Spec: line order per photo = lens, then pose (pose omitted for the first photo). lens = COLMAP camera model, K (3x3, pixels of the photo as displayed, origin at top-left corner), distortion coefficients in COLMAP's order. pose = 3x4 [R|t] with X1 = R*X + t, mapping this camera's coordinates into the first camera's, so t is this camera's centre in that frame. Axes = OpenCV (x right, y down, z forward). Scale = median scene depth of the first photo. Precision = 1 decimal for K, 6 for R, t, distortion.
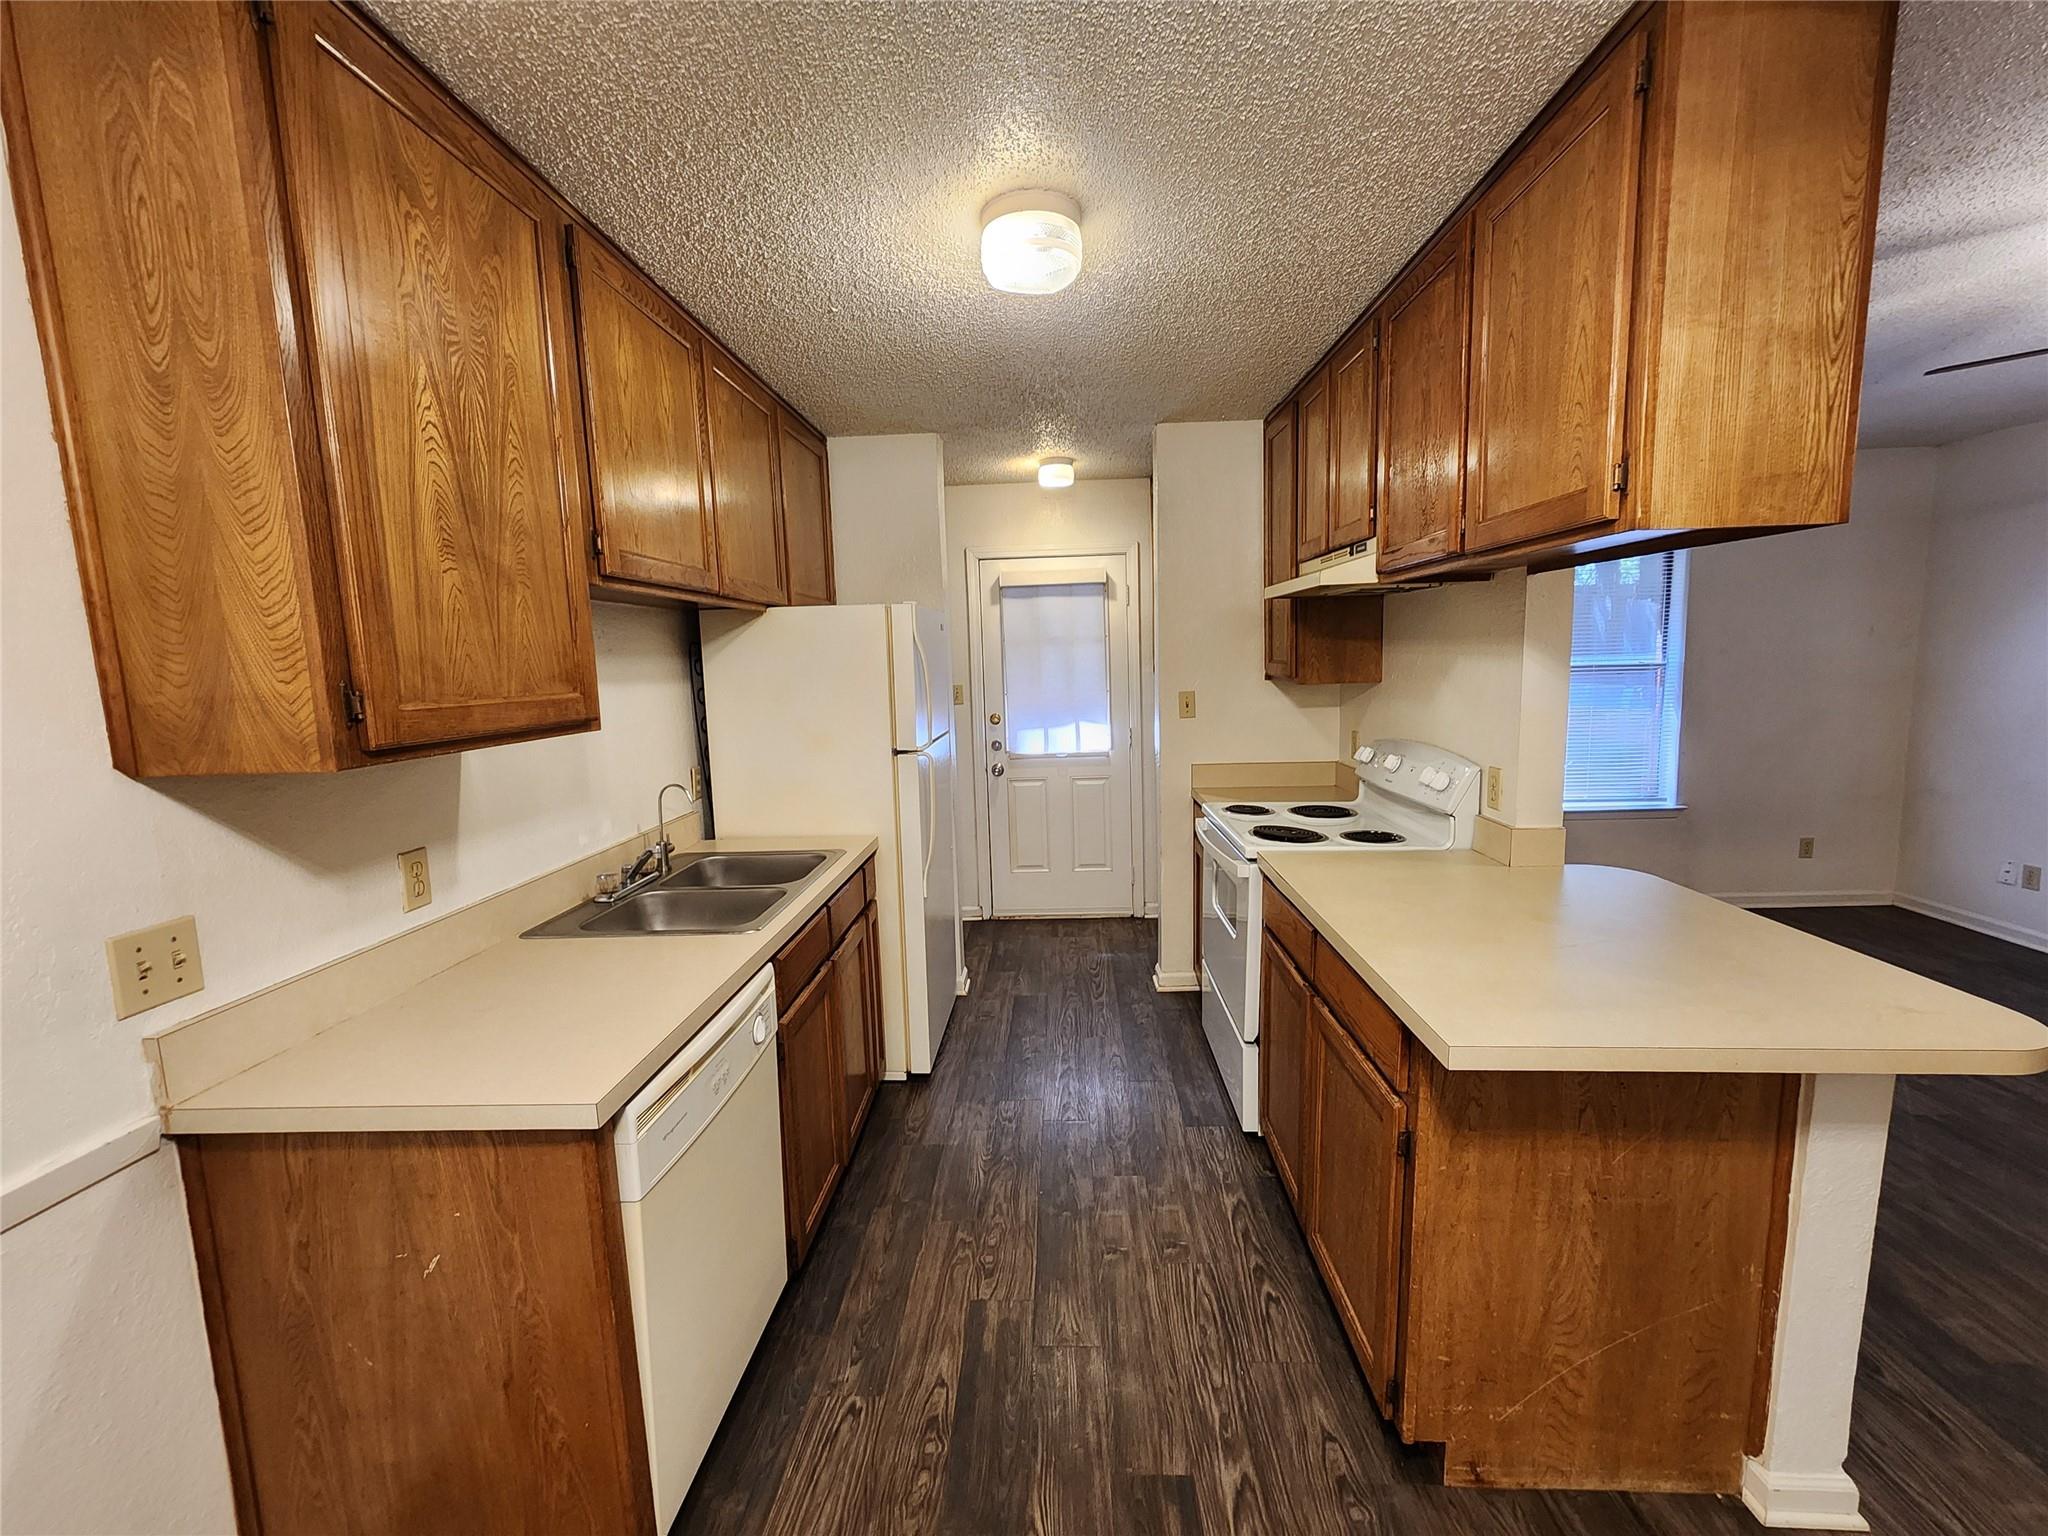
lens RADIAL K [[855.3, 0, 1027.0], [0, 855.3, 763.8], [0, 0, 1]] dist [-0.010854, 0.007807]
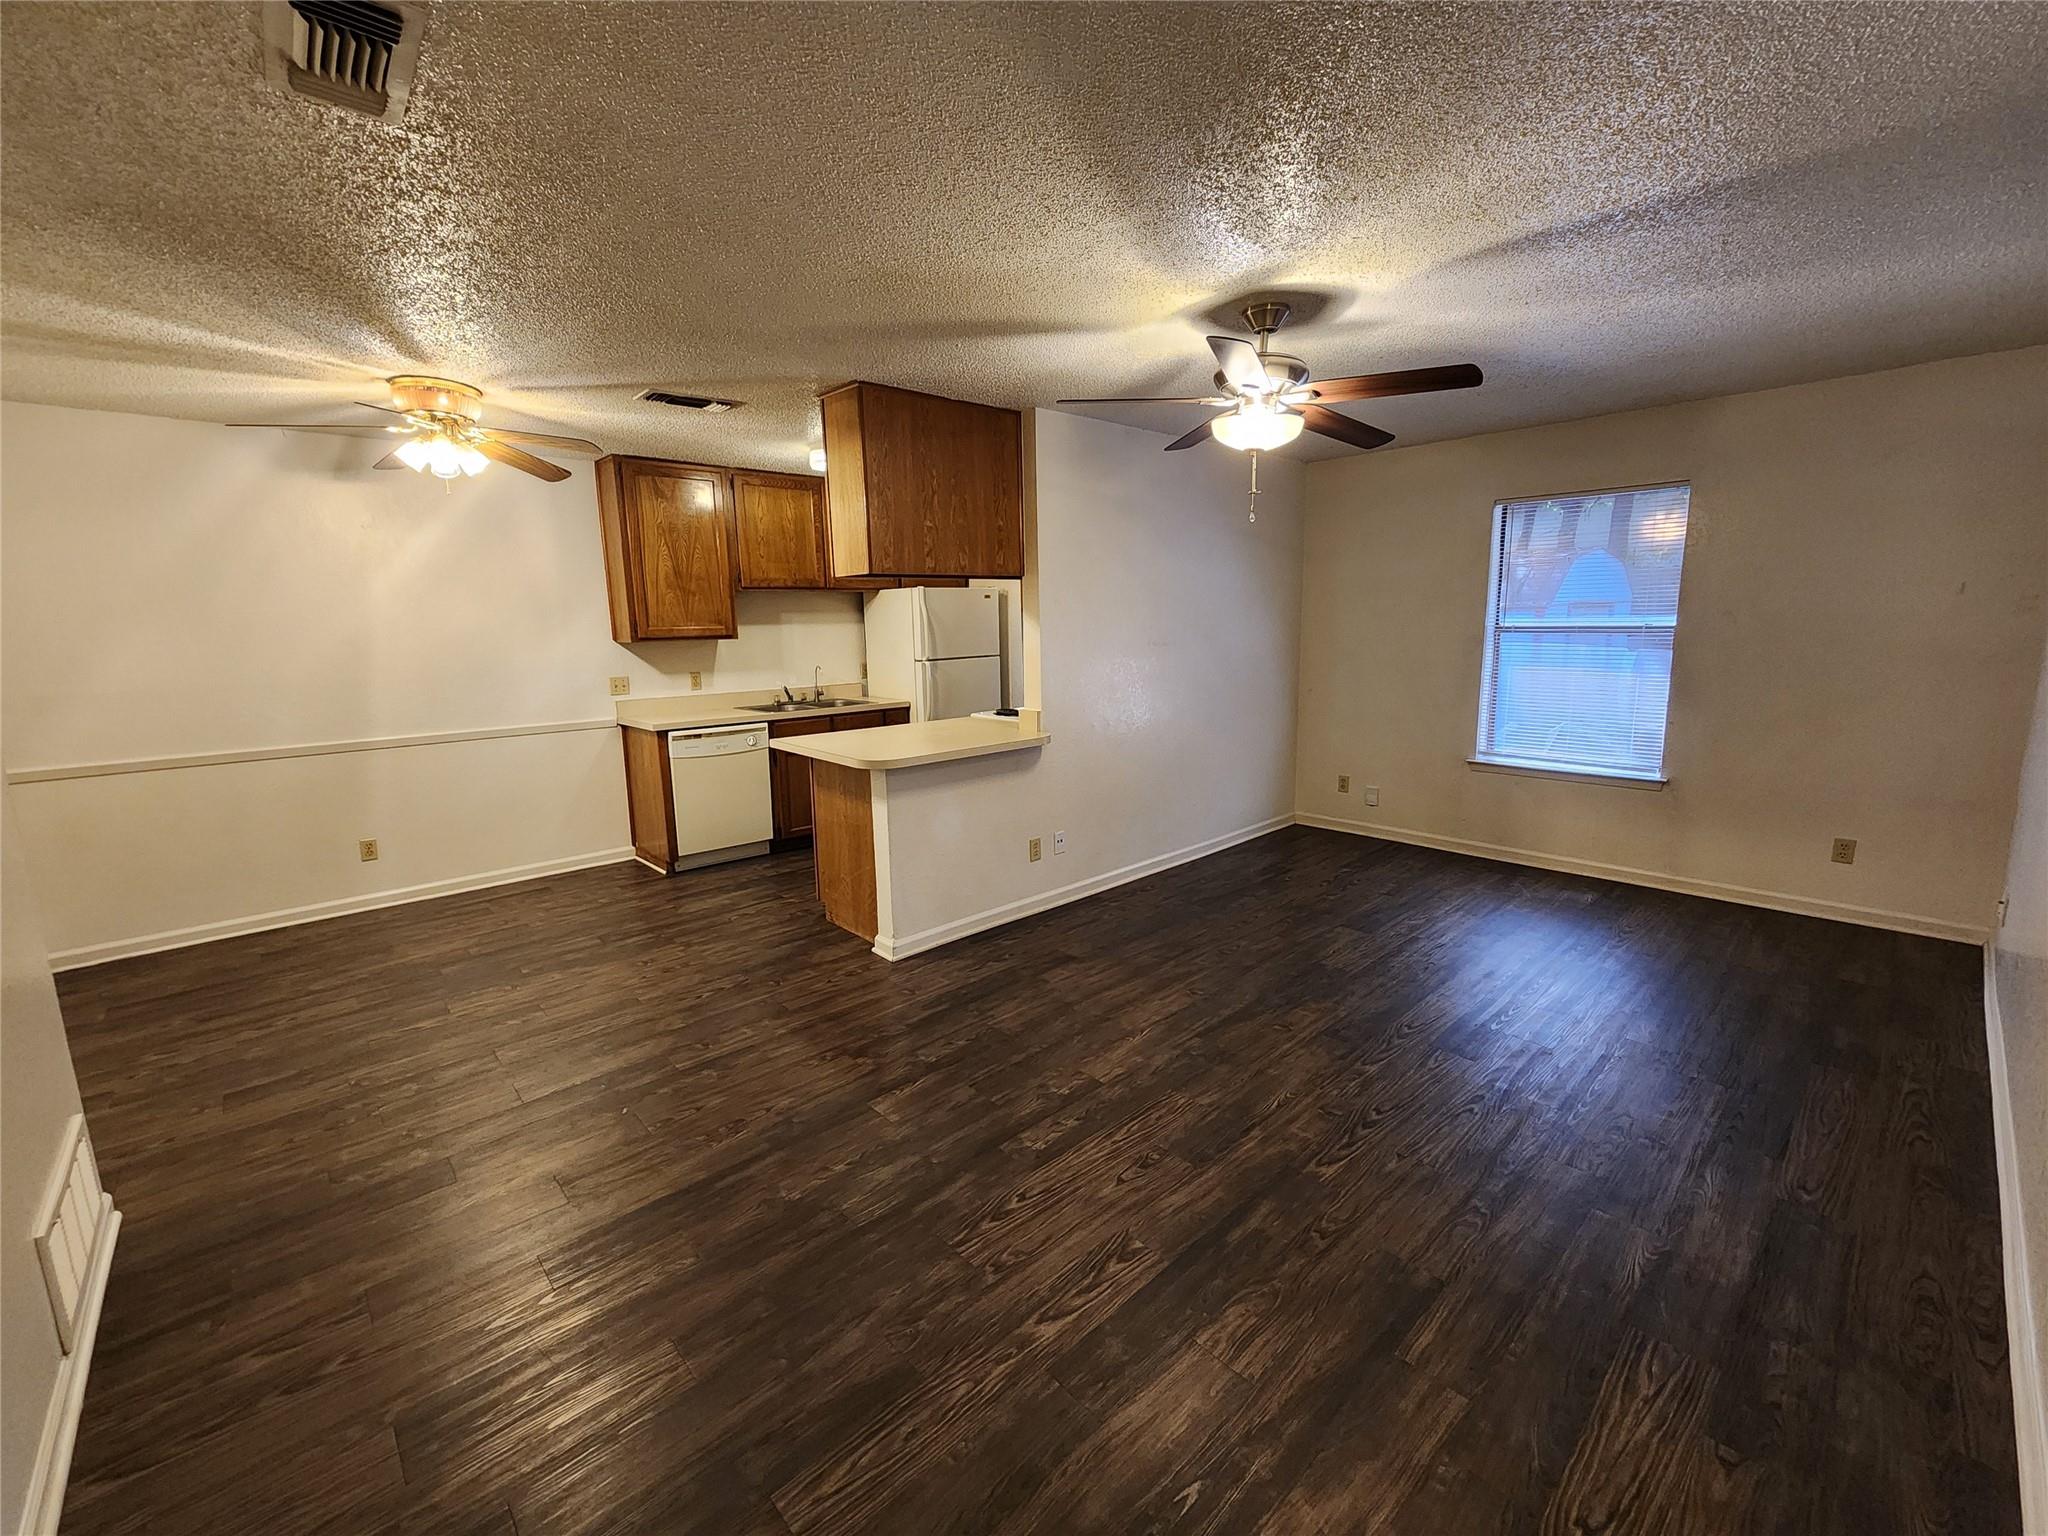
lens RADIAL K [[855.3, 0, 1027.0], [0, 855.3, 763.8], [0, 0, 1]] dist [-0.010854, 0.007807]
pose [[0.704512, 0.134646, -0.696802, 2.330992], [-0.089657, 0.990857, 0.100819, 0.001407], [0.704006, -0.008555, 0.710143, -0.426033]]
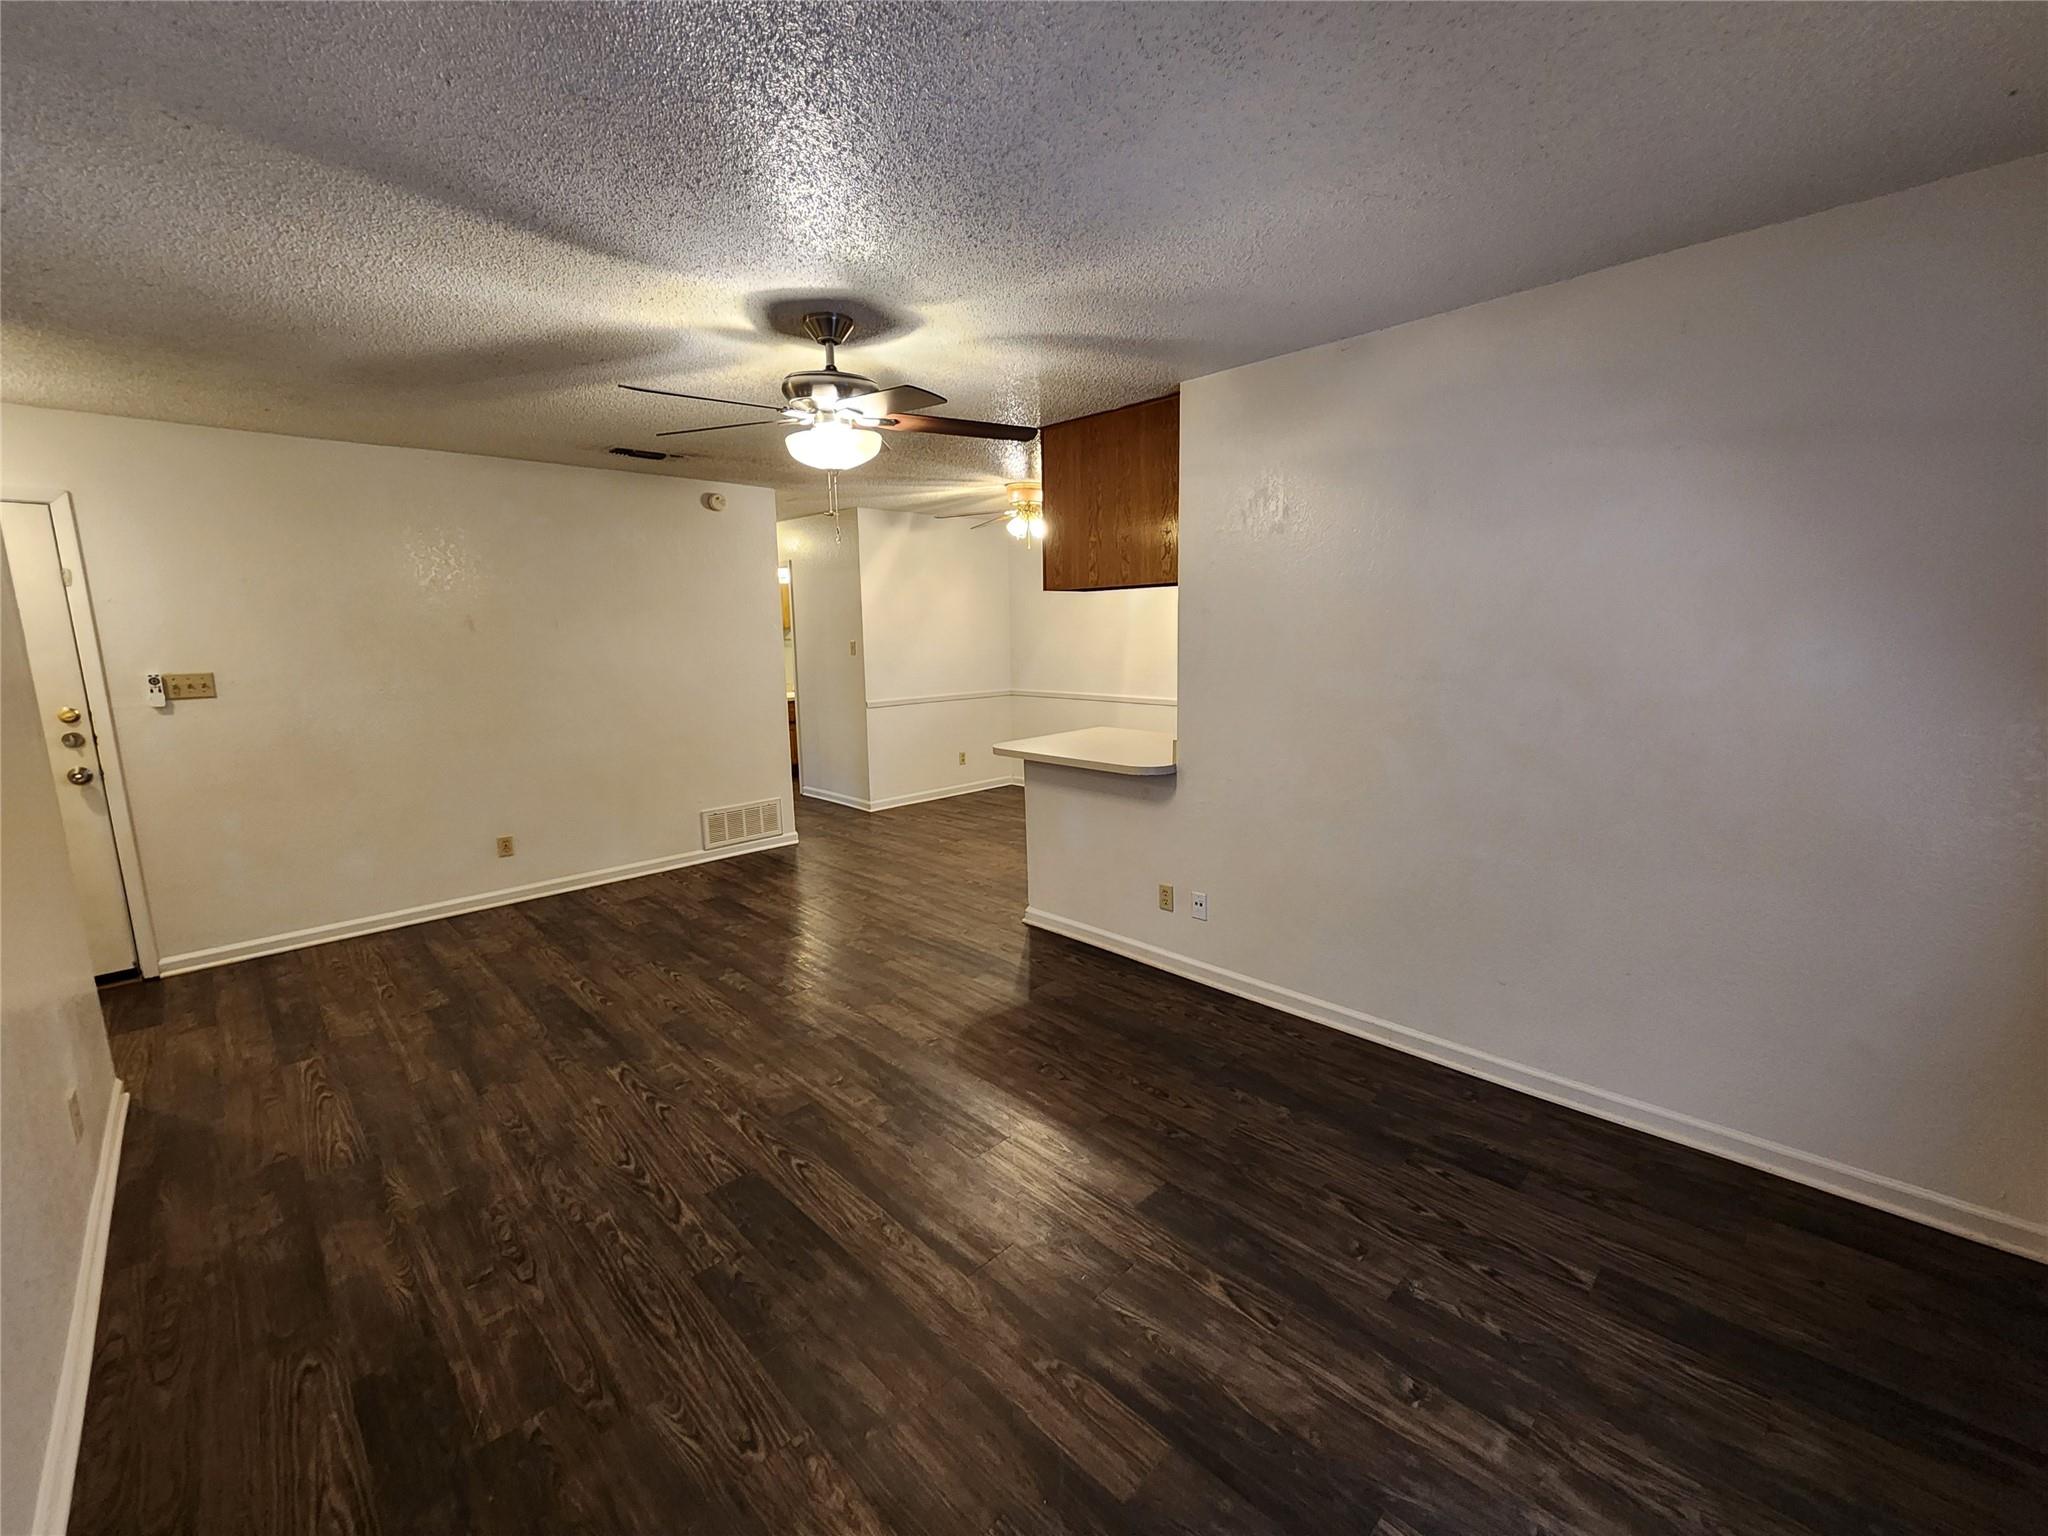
lens RADIAL K [[855.3, 0, 1027.0], [0, 855.3, 763.8], [0, 0, 1]] dist [-0.010854, 0.007807]
pose [[-0.693303, 0.157848, -0.703147, 2.356151], [-0.053328, 0.961804, 0.268494, -0.352607], [0.718671, 0.223645, -0.658404, 2.176658]]
